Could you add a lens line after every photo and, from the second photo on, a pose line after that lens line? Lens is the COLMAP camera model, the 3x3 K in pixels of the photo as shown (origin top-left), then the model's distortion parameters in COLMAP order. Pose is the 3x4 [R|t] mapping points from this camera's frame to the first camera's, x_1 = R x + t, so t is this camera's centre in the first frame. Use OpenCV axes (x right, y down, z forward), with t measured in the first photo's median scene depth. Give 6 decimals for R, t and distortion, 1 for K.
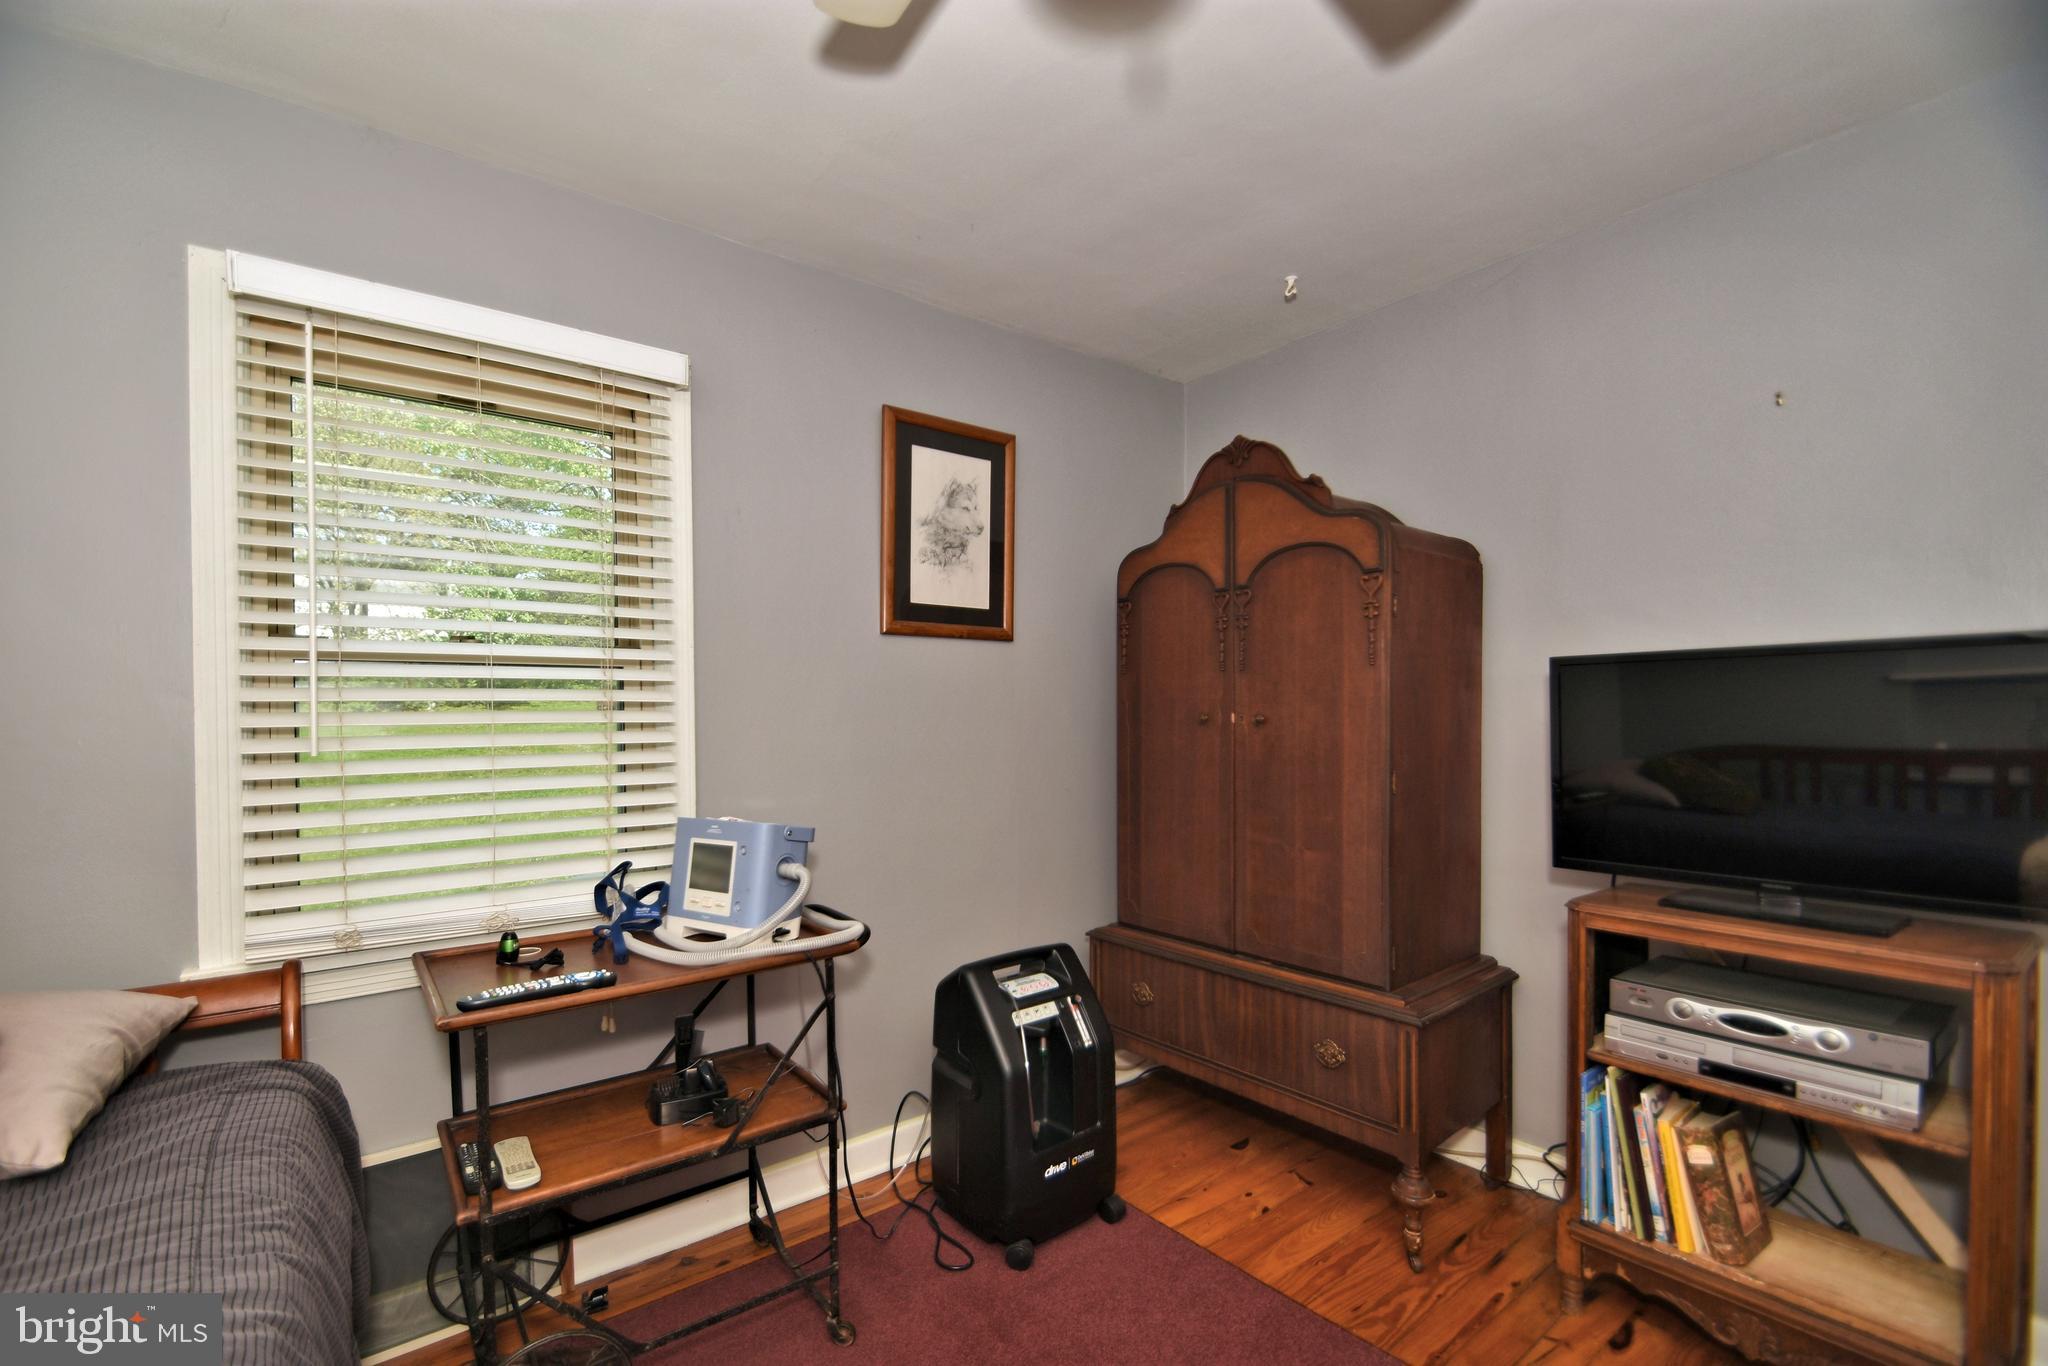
lens RADIAL K [[916.8, 0, 1026.0], [0, 916.8, 720.1], [0, 0, 1]] dist [0.007265, -0.013718]
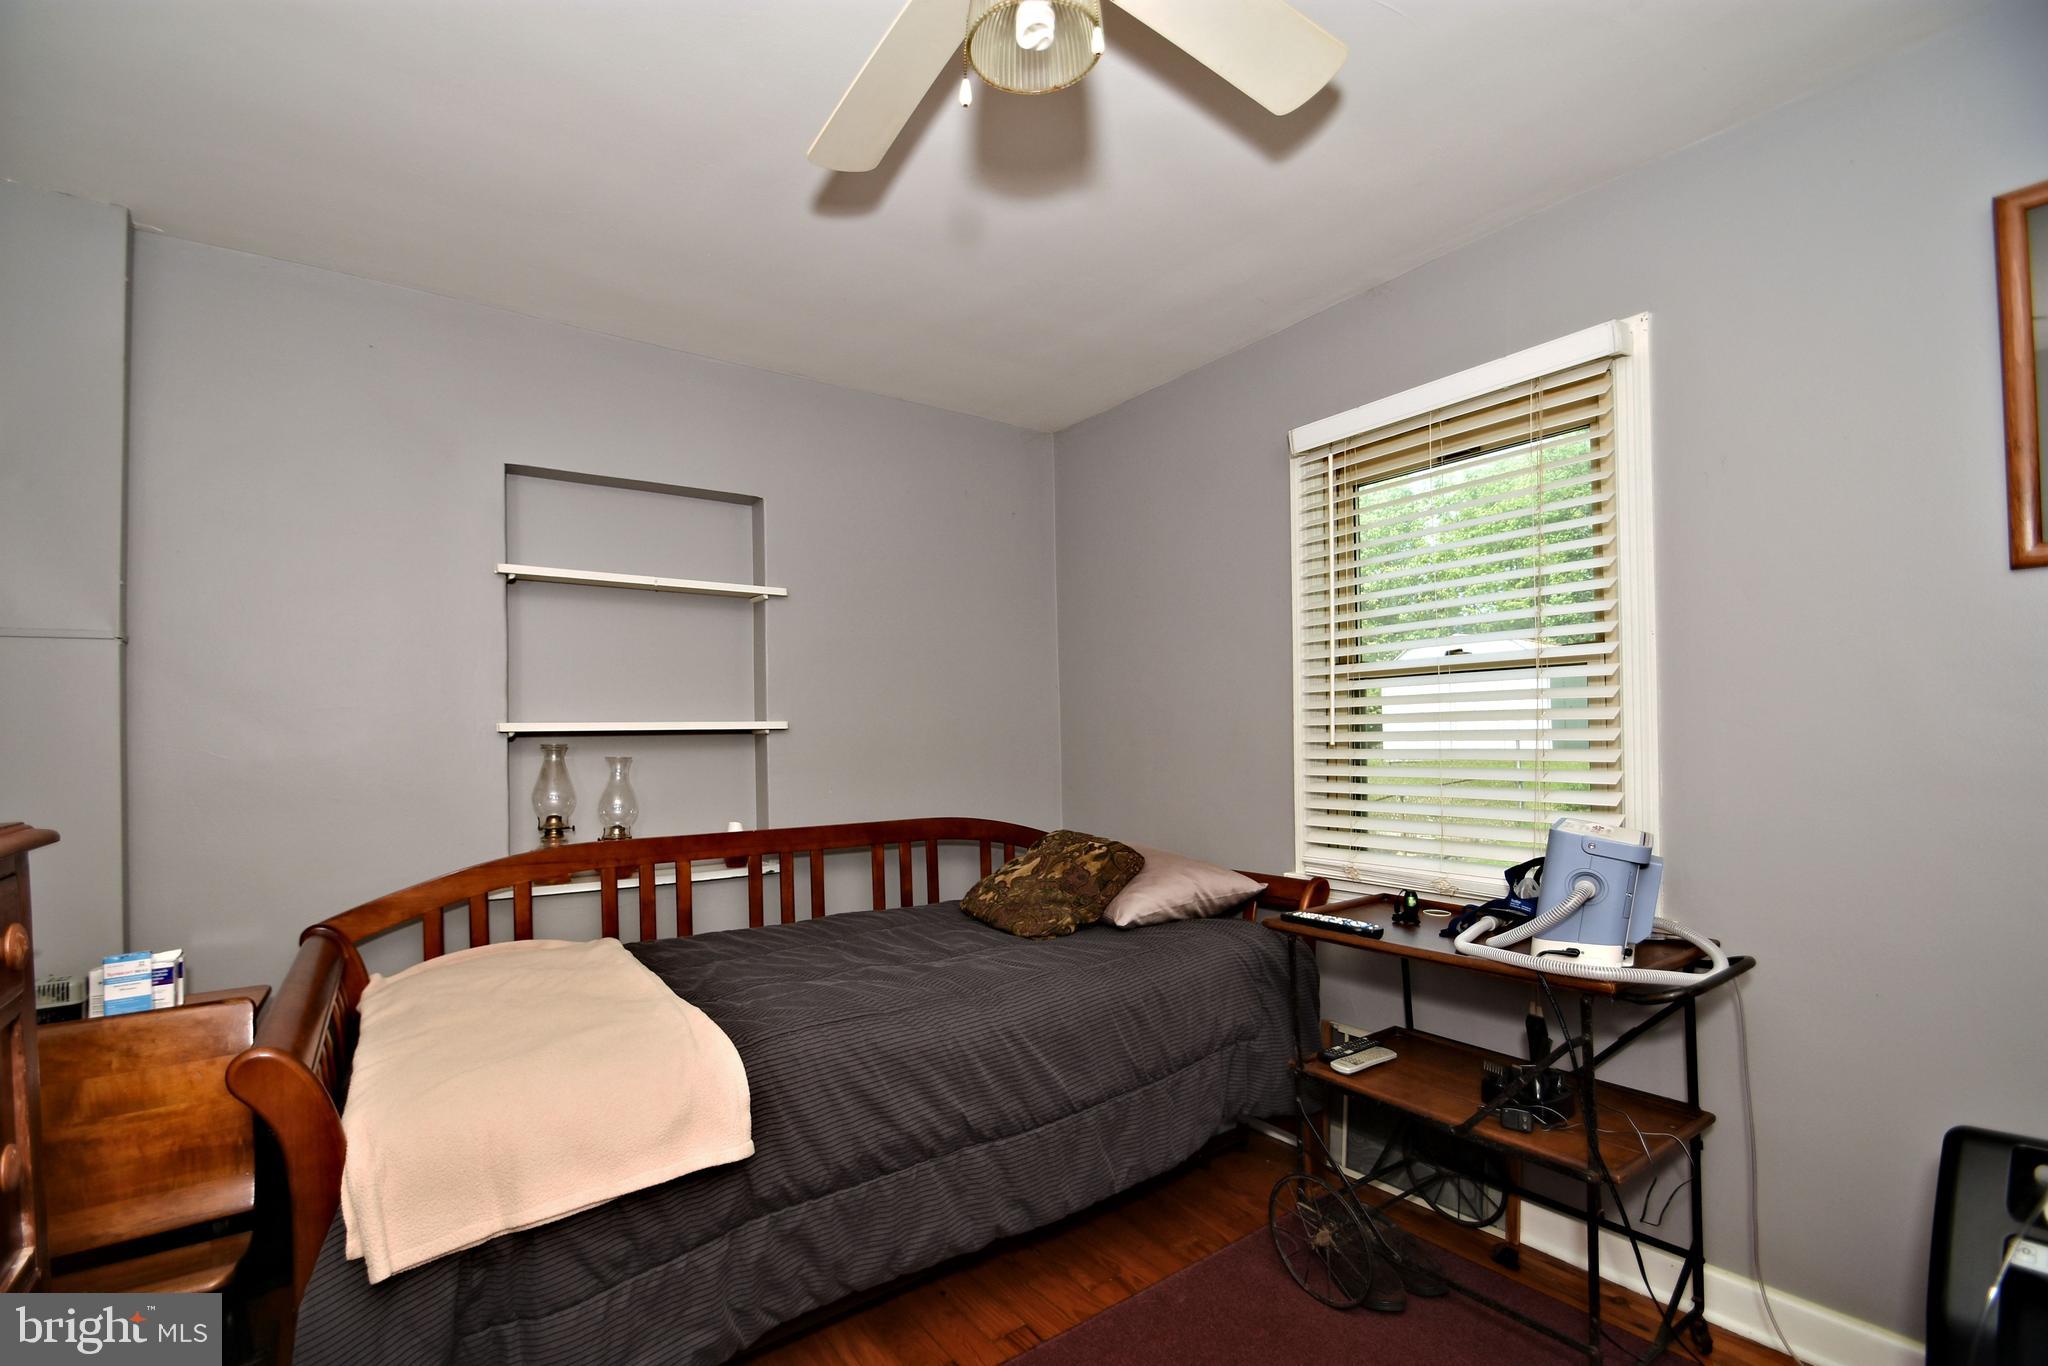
lens RADIAL K [[890.9, 0, 956.3], [0, 890.9, 718.7], [0, 0, 1]] dist [-0.000096, -0.012066]
pose [[-0.096390, -0.004686, -0.995333, 0.669696], [0.012581, 0.999903, -0.005926, -0.001399], [0.995264, -0.013093, -0.096322, 0.490908]]
